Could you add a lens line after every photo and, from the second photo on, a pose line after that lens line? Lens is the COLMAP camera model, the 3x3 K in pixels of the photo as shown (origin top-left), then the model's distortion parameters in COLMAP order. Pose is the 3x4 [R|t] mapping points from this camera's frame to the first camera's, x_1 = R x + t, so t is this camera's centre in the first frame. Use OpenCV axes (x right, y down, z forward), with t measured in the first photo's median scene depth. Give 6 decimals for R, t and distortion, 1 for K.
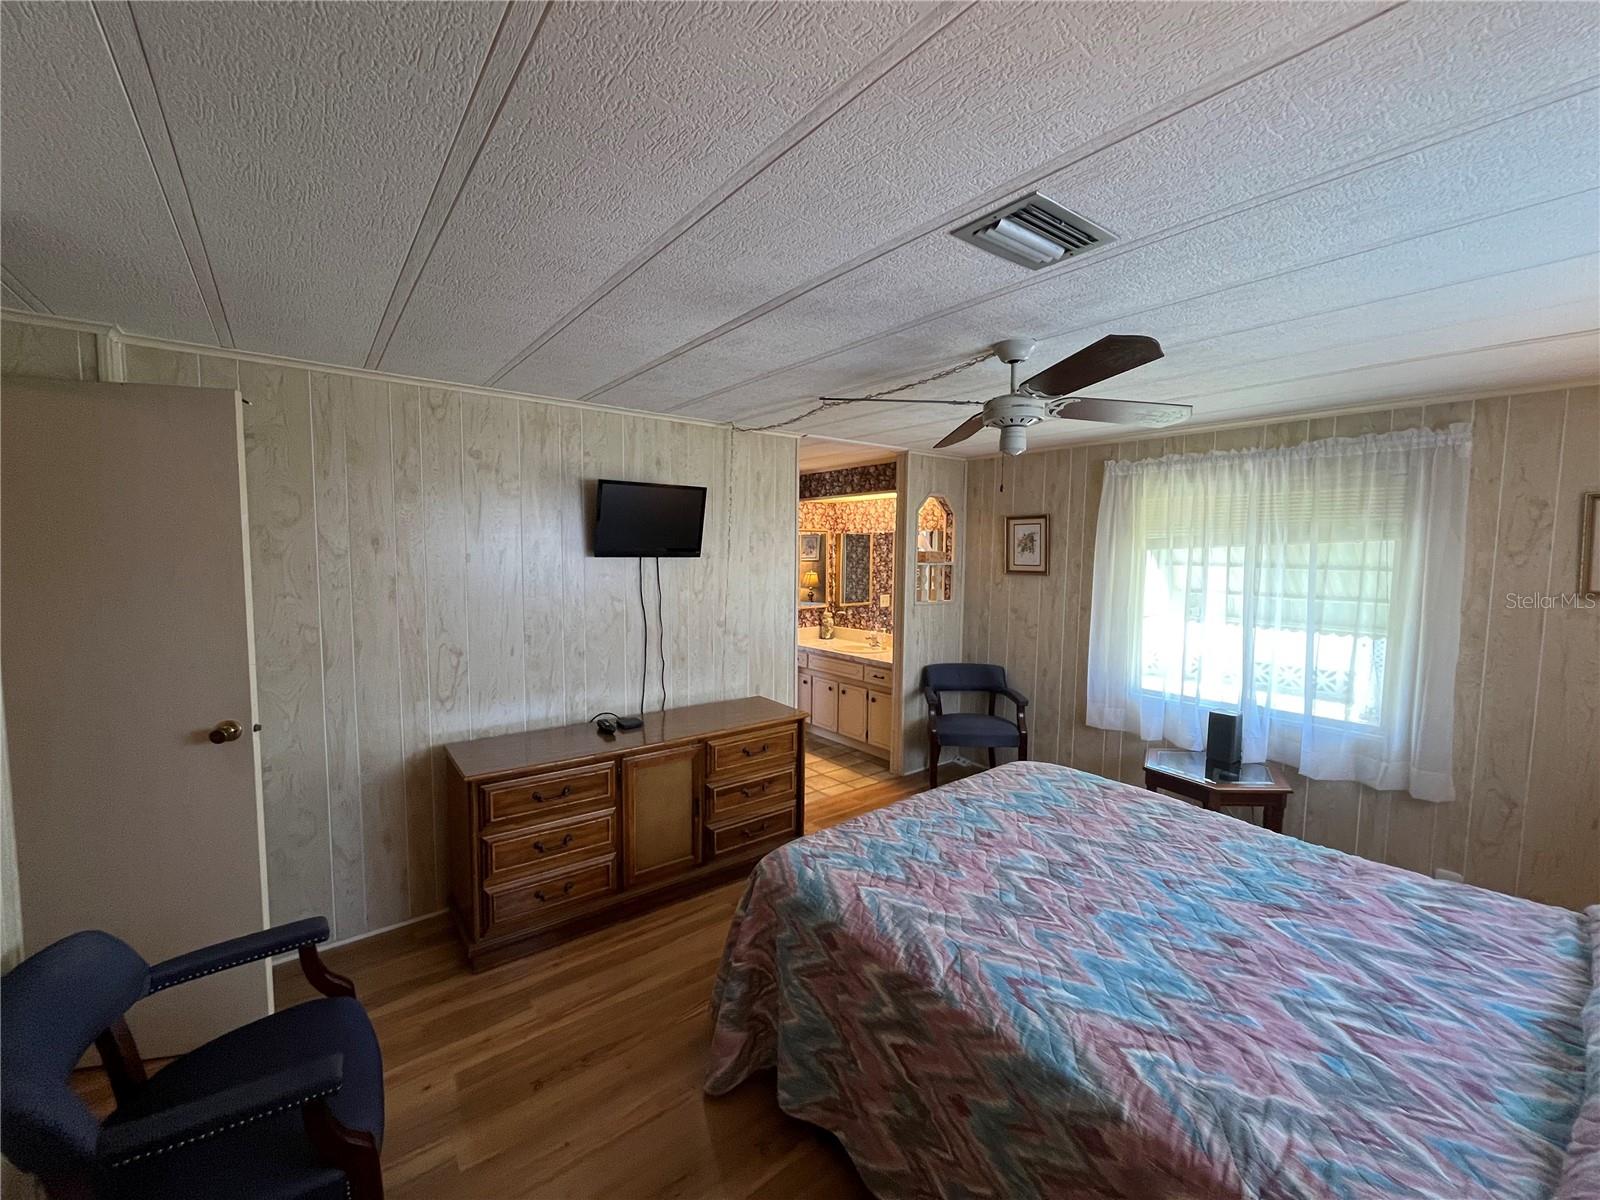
lens RADIAL K [[643.6, 0, 799.5], [0, 643.6, 601.2], [0, 0, 1]] dist [-0.002758, -0.000738]
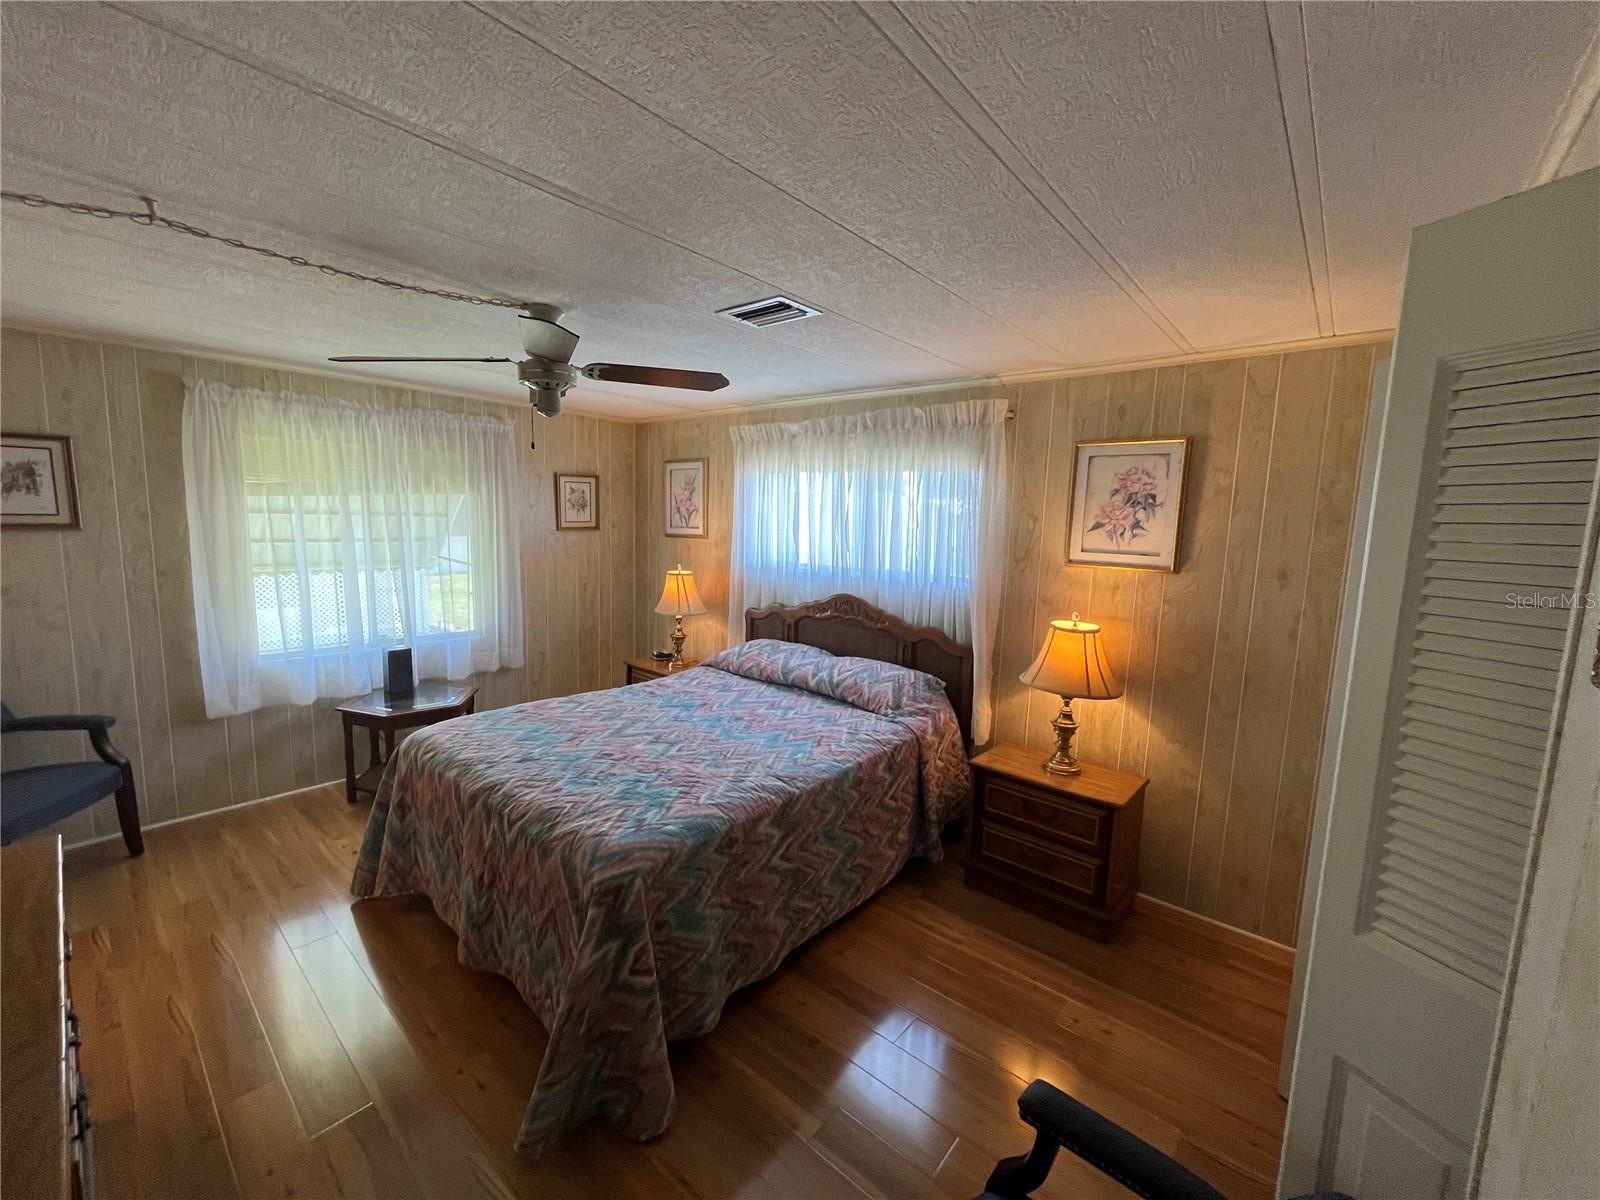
lens RADIAL K [[643.6, 0, 795.7], [0, 643.6, 601.0], [0, 0, 1]] dist [-0.002758, -0.000738]
pose [[-0.199290, -0.143268, 0.969411, -0.645599], [0.045785, 0.986813, 0.155252, -0.057432], [-0.978870, 0.075324, -0.190103, 0.648957]]
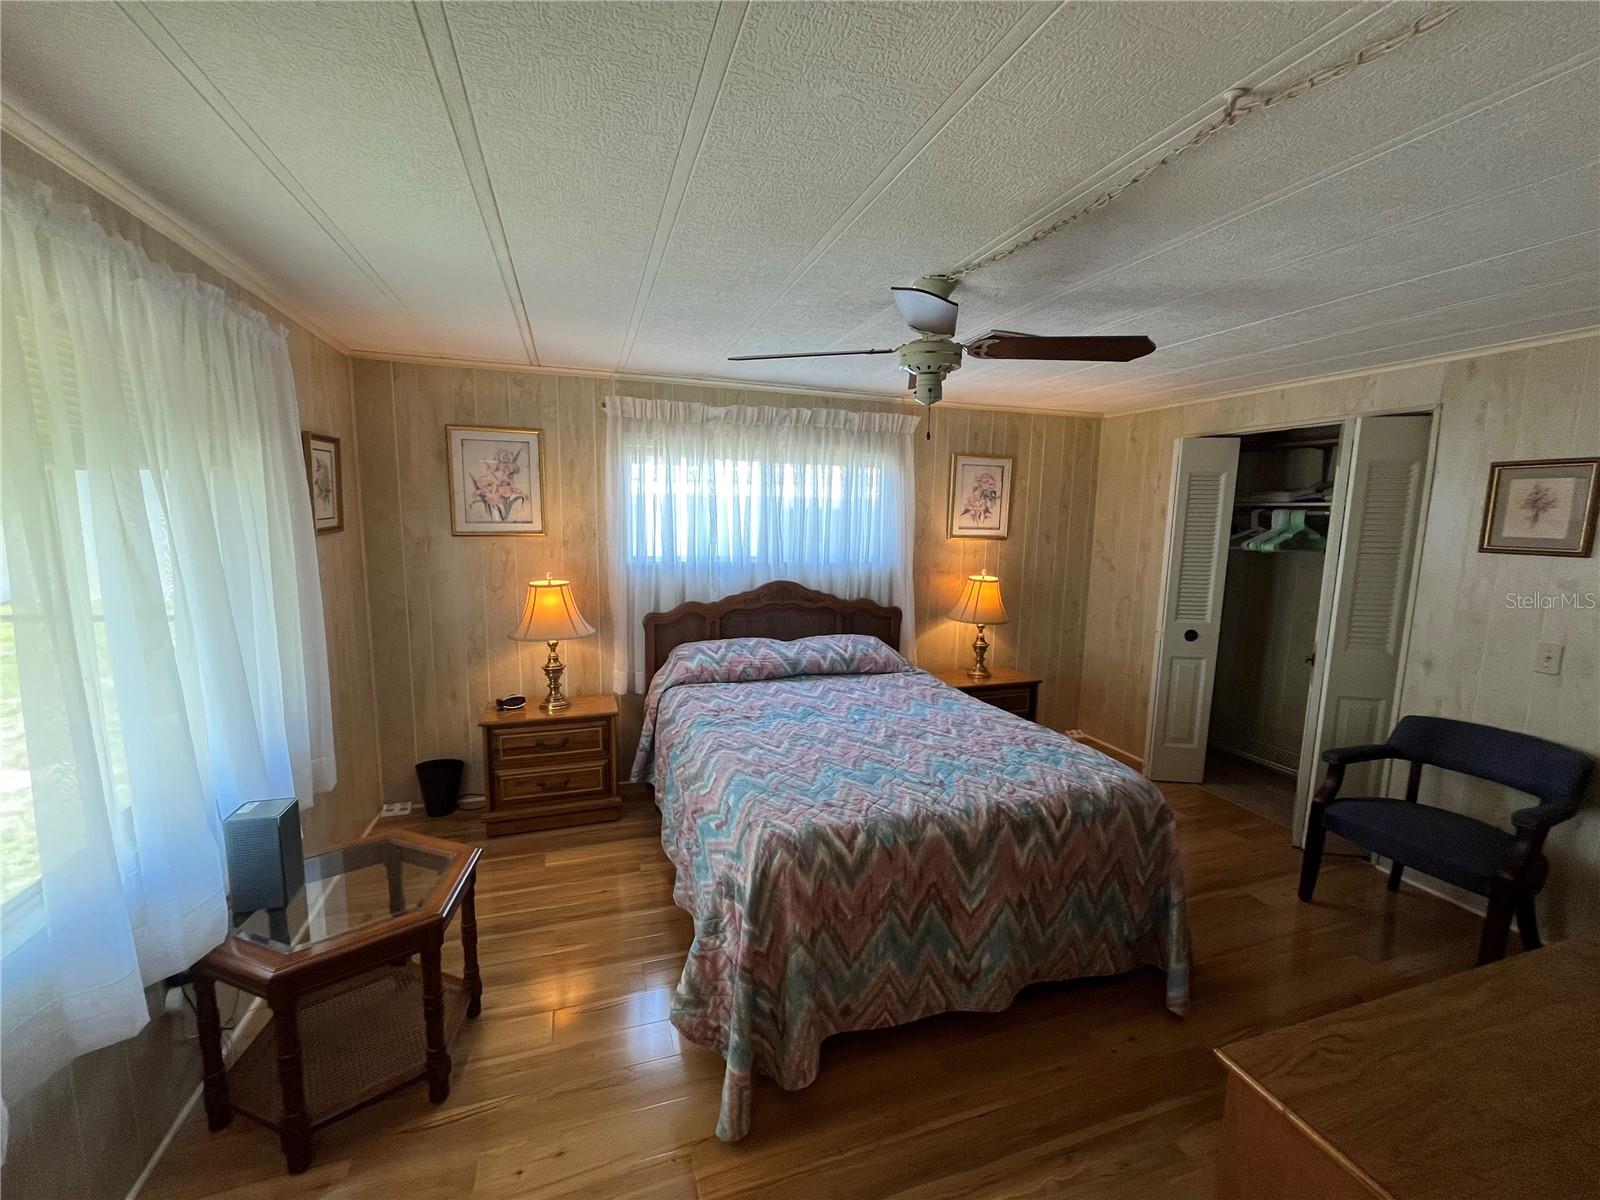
lens RADIAL K [[643.6, 0, 797.9], [0, 643.6, 599.1], [0, 0, 1]] dist [-0.002758, -0.000738]
pose [[-0.943579, -0.071989, 0.323229, 0.144733], [-0.001371, 0.976926, 0.213574, -0.117446], [-0.331146, 0.201081, -0.921905, 1.571134]]
